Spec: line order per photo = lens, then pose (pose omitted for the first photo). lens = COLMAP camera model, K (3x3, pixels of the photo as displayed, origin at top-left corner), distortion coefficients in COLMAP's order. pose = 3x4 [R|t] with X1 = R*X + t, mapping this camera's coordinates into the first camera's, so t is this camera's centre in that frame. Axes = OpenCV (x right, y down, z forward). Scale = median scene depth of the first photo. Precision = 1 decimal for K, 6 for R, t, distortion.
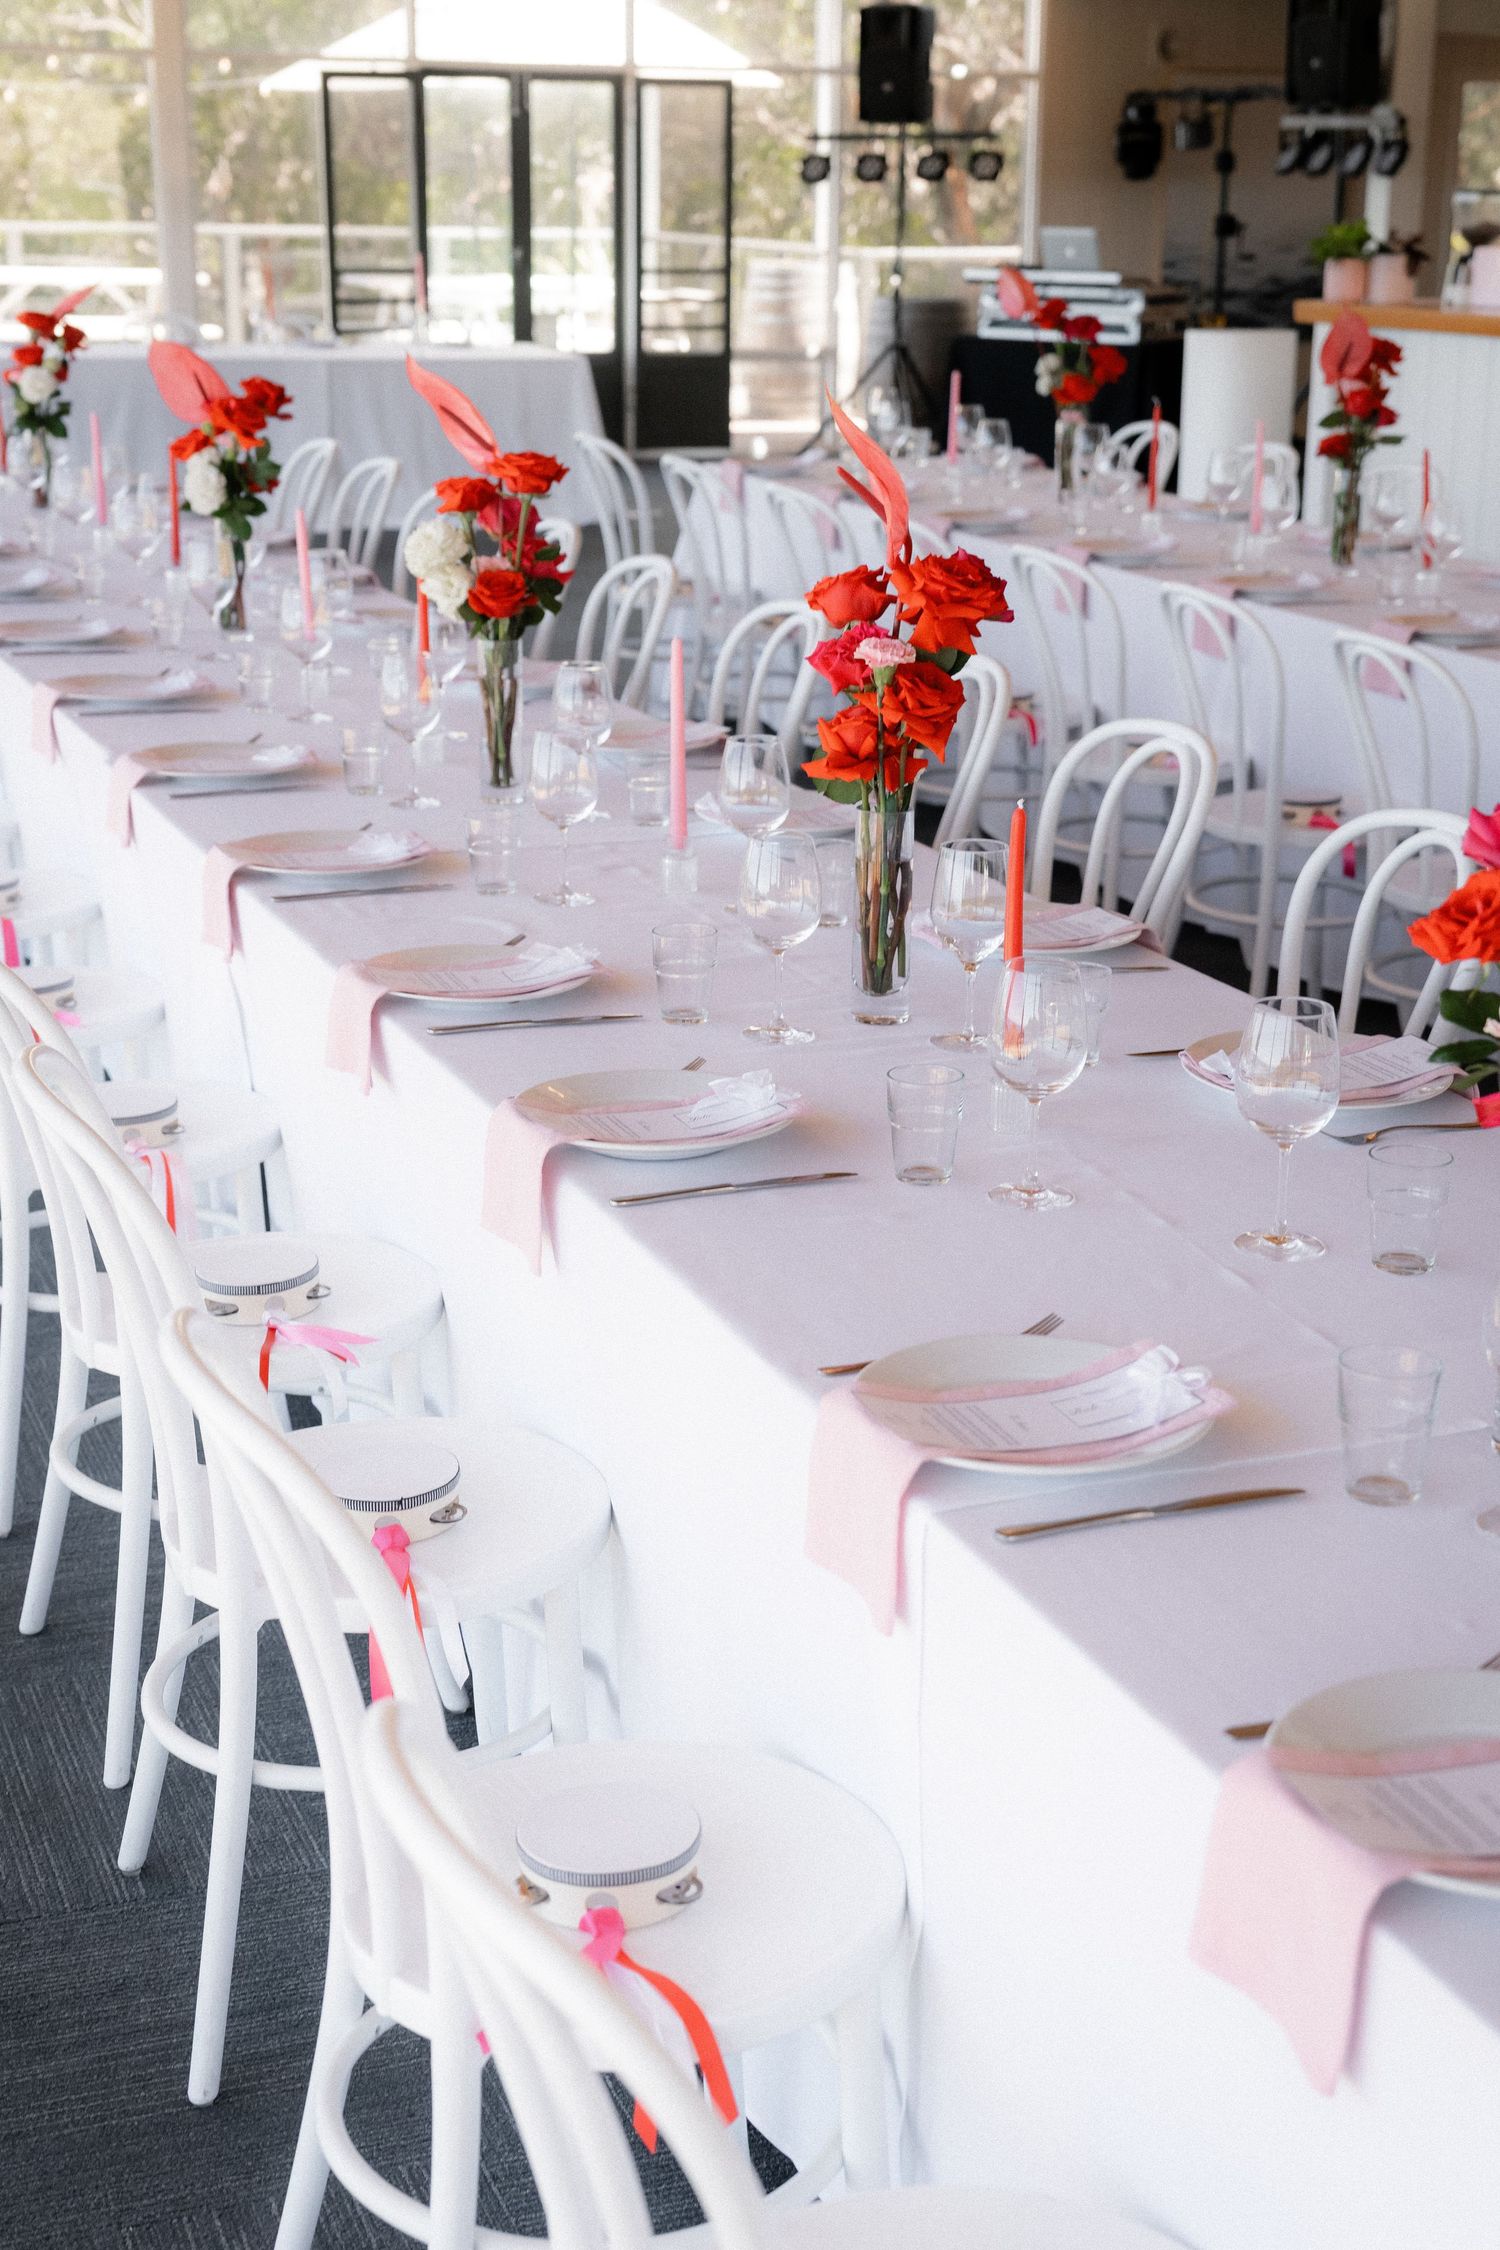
lens RADIAL K [[2976.8, 0, 752.3], [0, 2976.8, 1130.4], [0, 0, 1]] dist [0.112834, 0.000000]
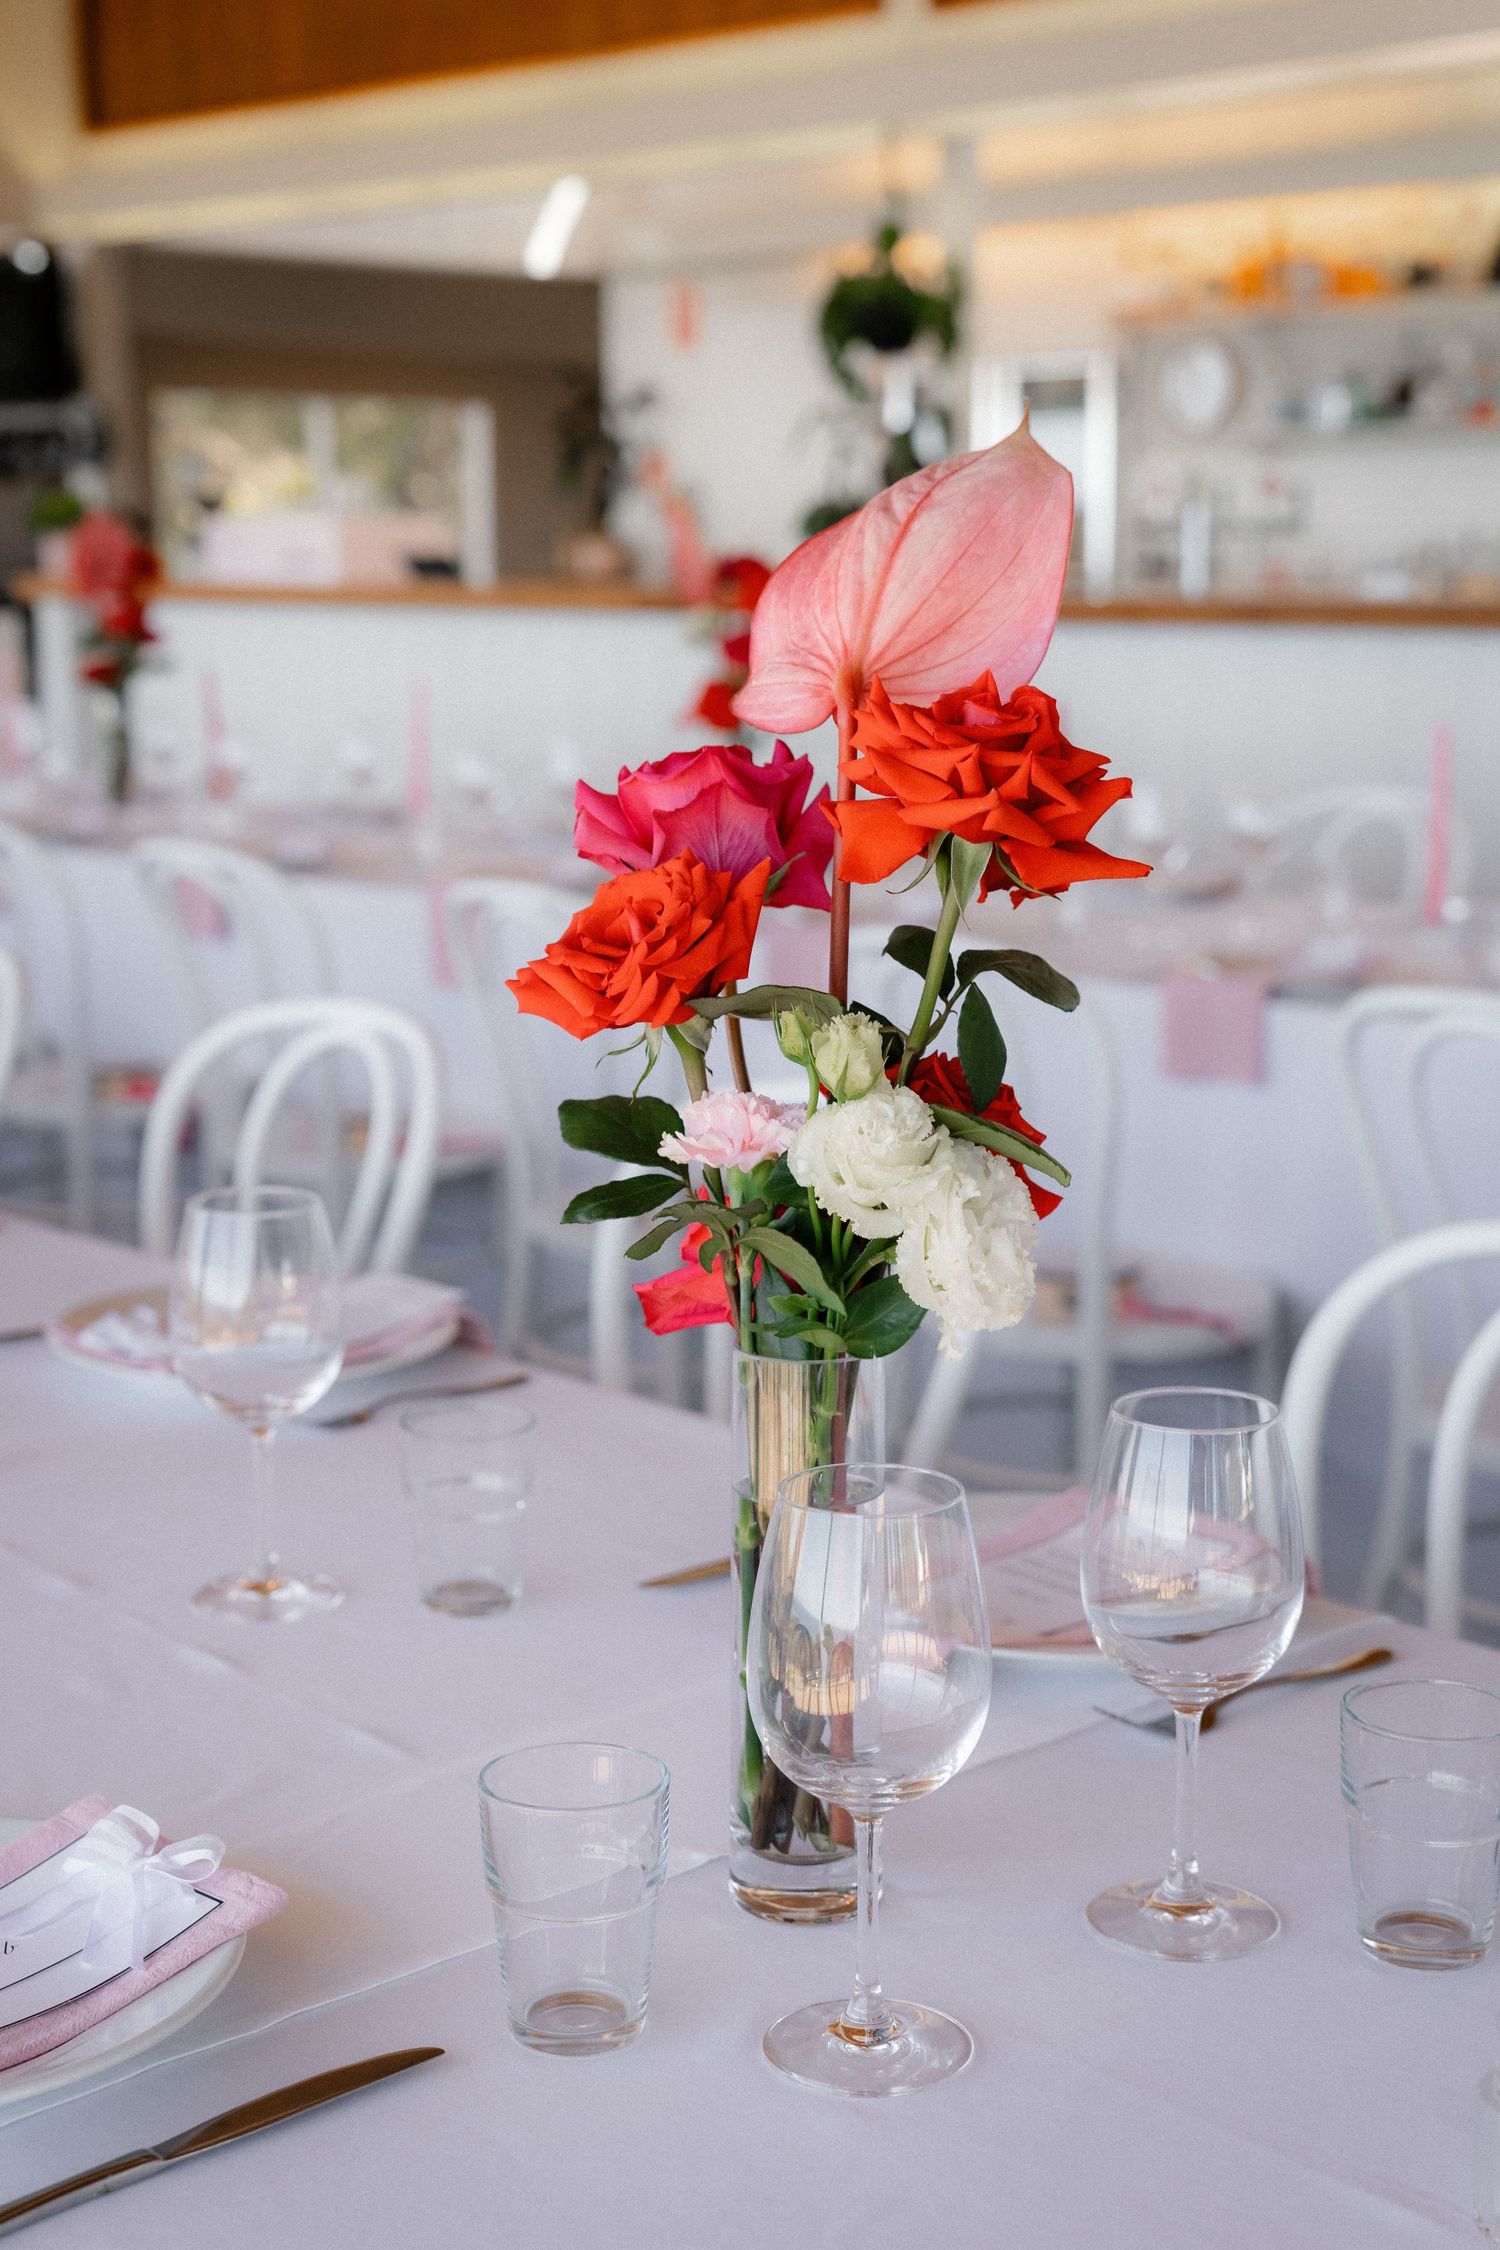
lens RADIAL K [[3251.9, 0, 754.0], [0, 3251.9, 1145.5], [0, 0, 1]] dist [0.087306, 0.000000]
pose [[0.923557, -0.076604, 0.375731, 0.026890], [0.115236, 0.989996, -0.081414, 0.014041], [-0.365736, 0.118488, 0.923146, 0.361720]]
